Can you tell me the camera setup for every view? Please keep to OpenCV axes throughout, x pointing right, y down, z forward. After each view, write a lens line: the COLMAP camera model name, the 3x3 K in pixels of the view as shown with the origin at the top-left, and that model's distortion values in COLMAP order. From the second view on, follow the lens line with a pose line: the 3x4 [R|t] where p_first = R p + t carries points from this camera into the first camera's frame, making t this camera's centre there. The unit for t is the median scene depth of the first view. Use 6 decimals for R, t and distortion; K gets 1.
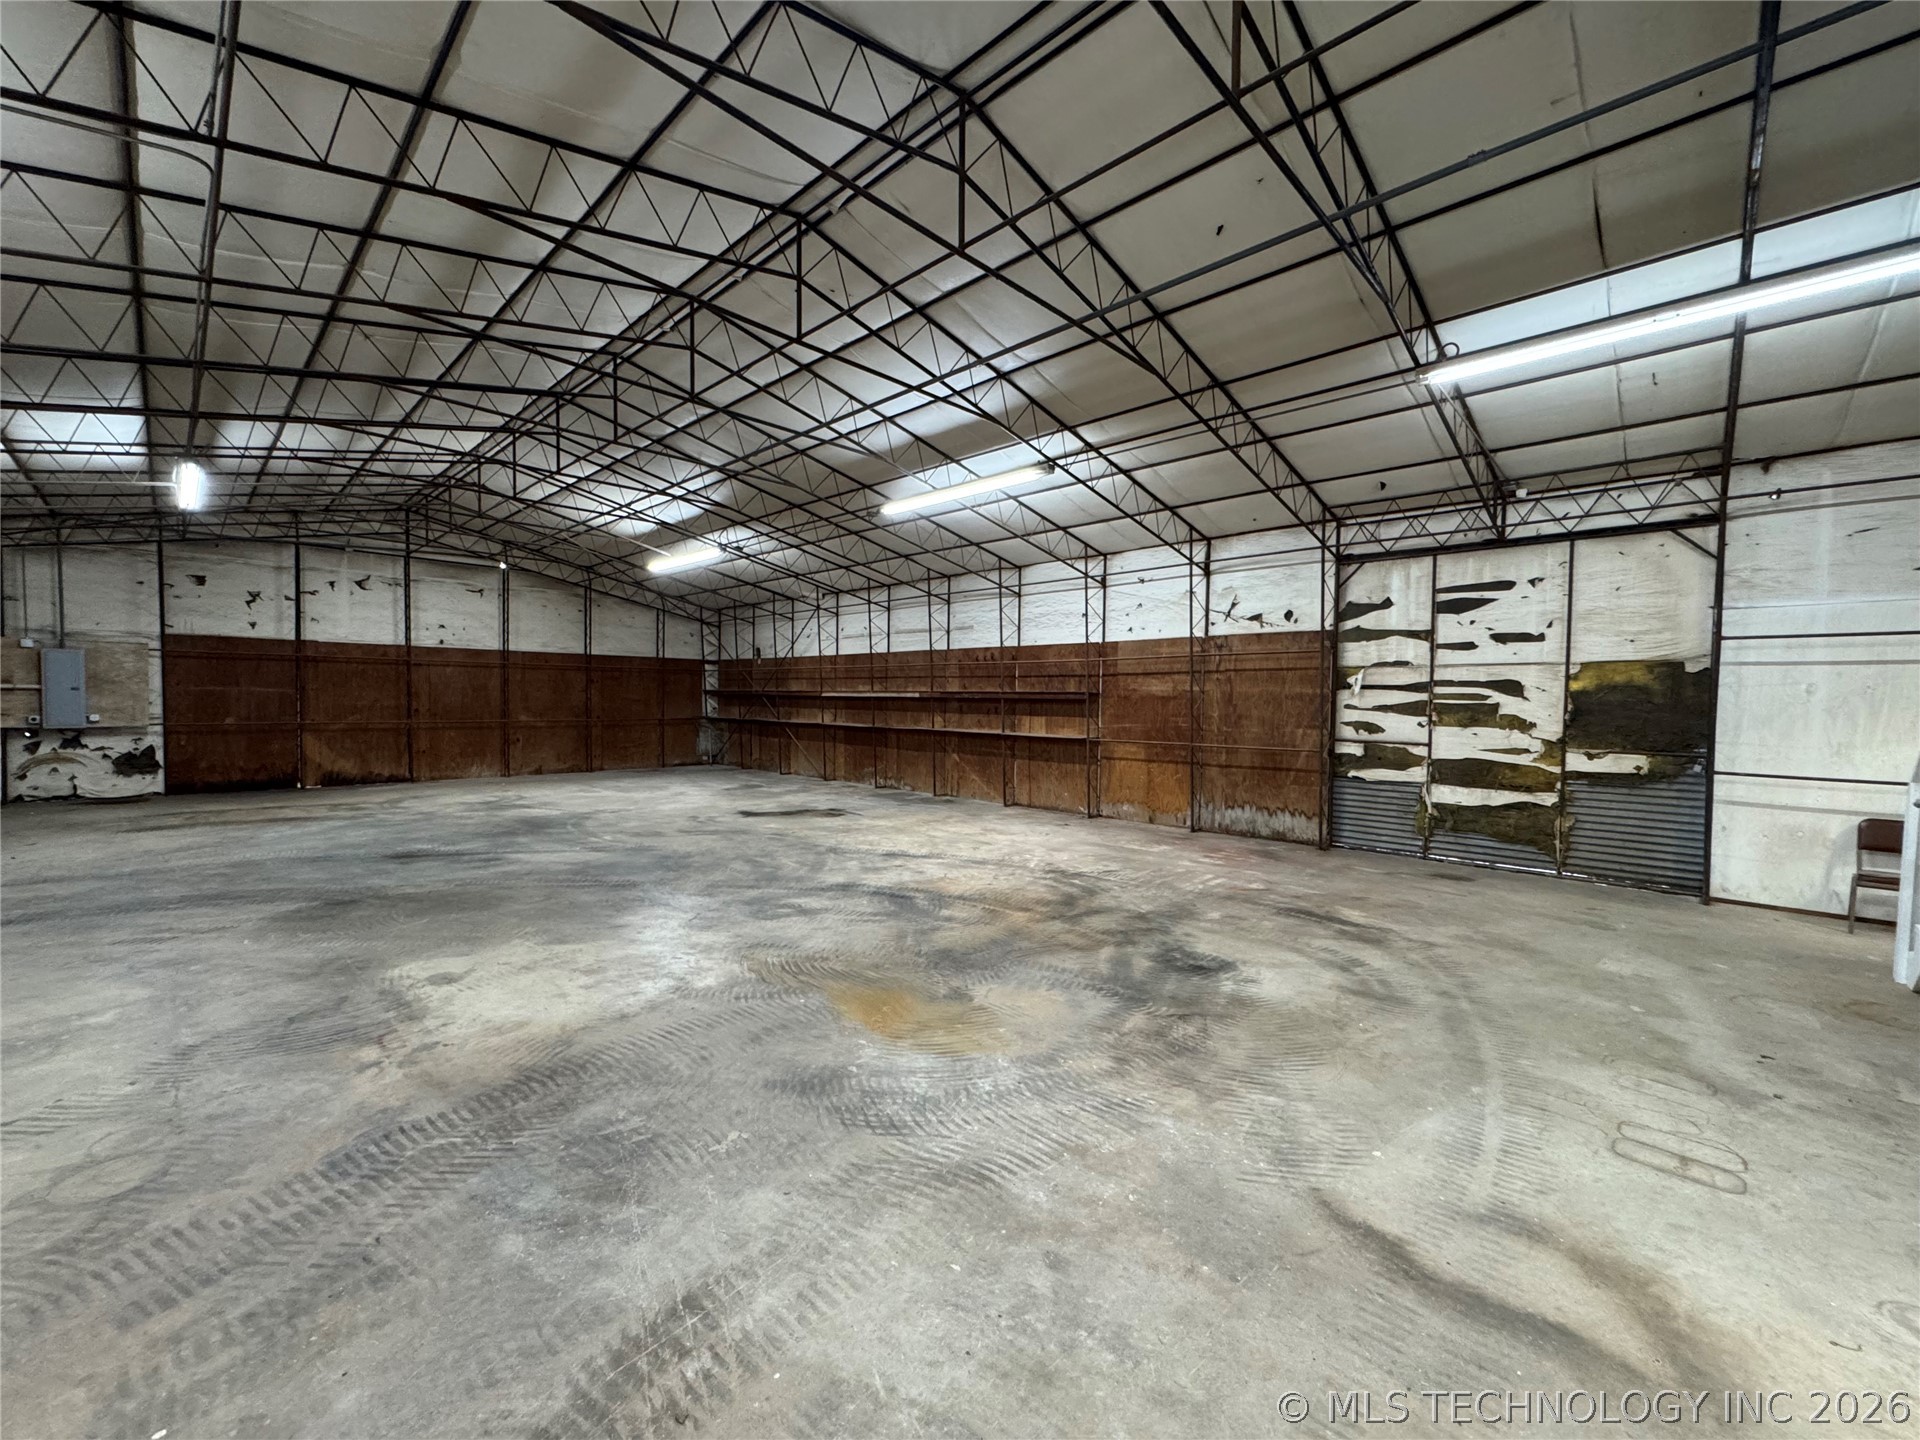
lens RADIAL K [[767.5, 0, 958.5], [0, 767.5, 720.7], [0, 0, 1]] dist [-0.005768, 0.000171]
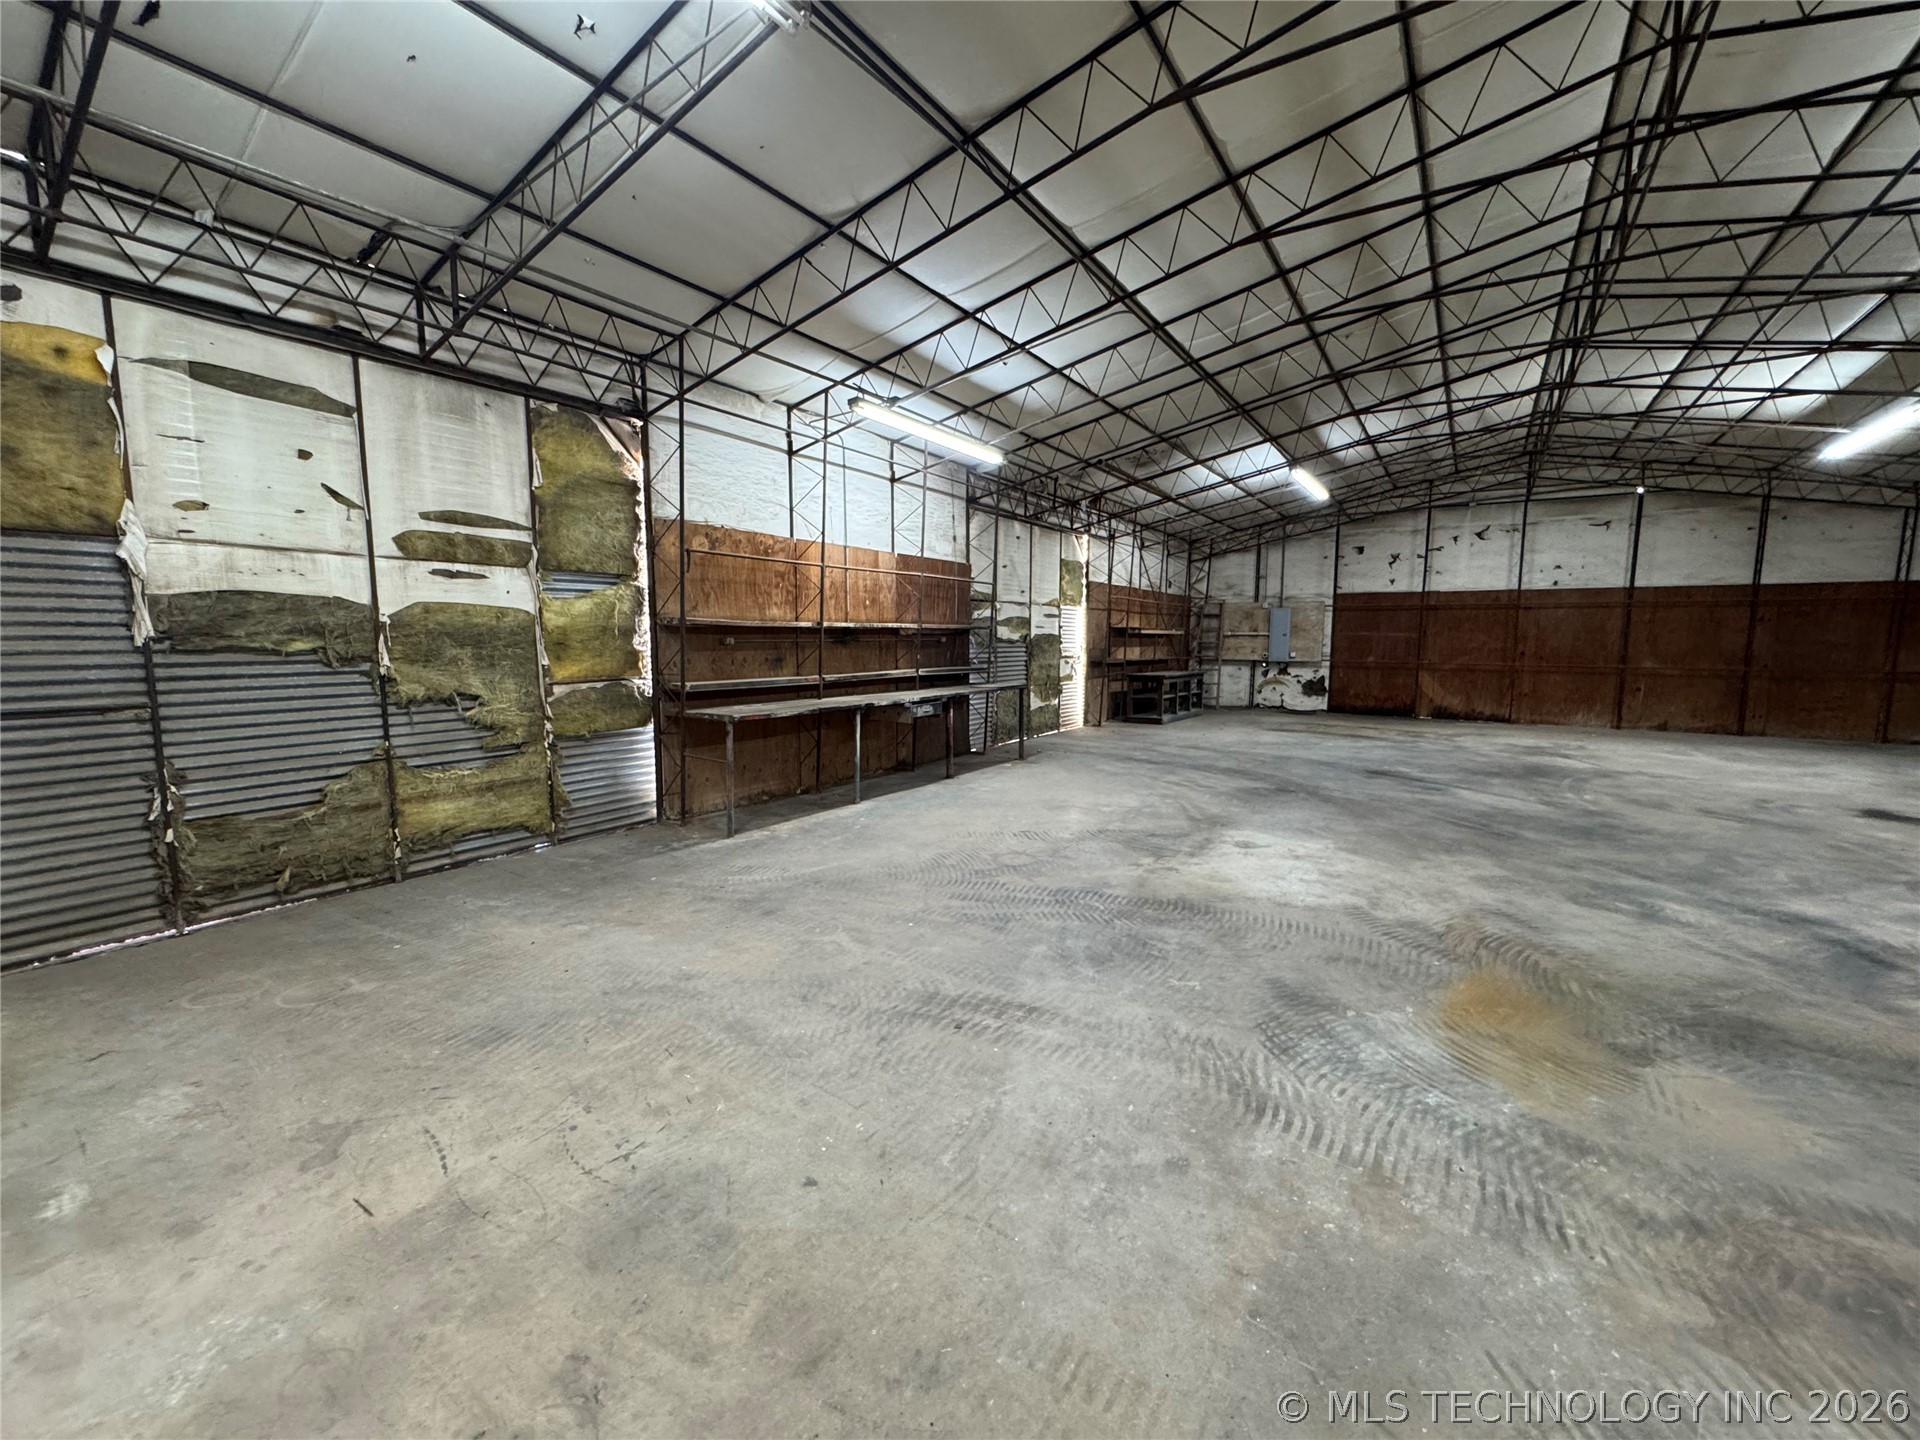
lens RADIAL K [[767.5, 0, 958.5], [0, 767.5, 722.7], [0, 0, 1]] dist [-0.005768, 0.000171]
pose [[0.175925, 0.099539, -0.979358, 0.197432], [-0.030895, 0.994943, 0.095573, 0.005083], [0.983919, 0.013443, 0.178111, 0.100130]]
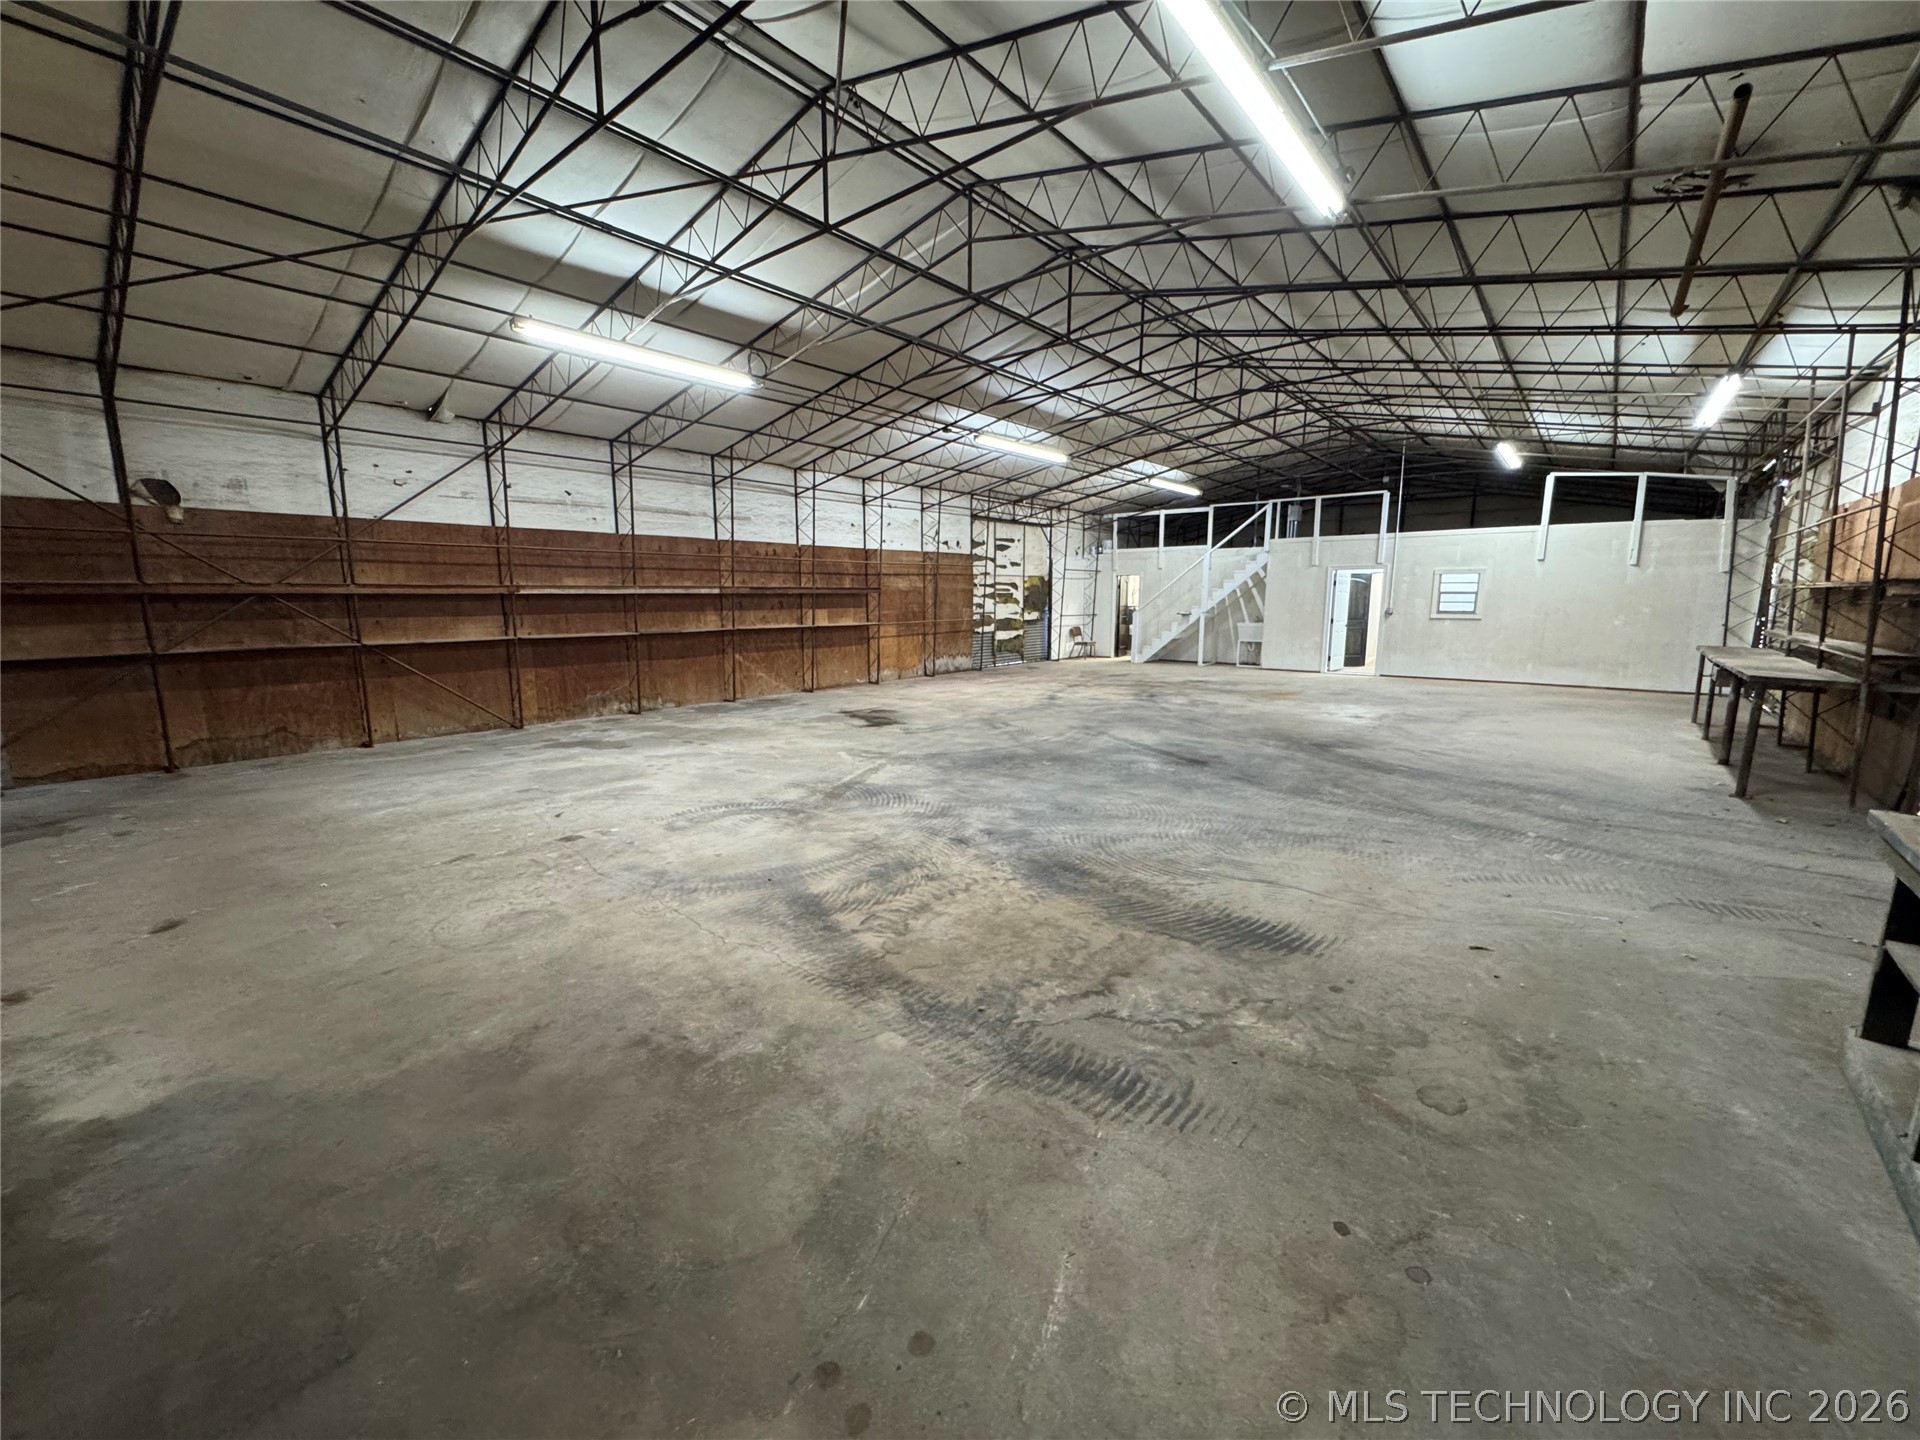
lens RADIAL K [[767.5, 0, 955.8], [0, 767.5, 719.7], [0, 0, 1]] dist [-0.005768, 0.000171]
pose [[-0.072948, -0.172938, 0.982228, -1.230195], [0.030949, 0.983985, 0.175546, -0.043622], [-0.996855, 0.043204, -0.066427, 1.018434]]
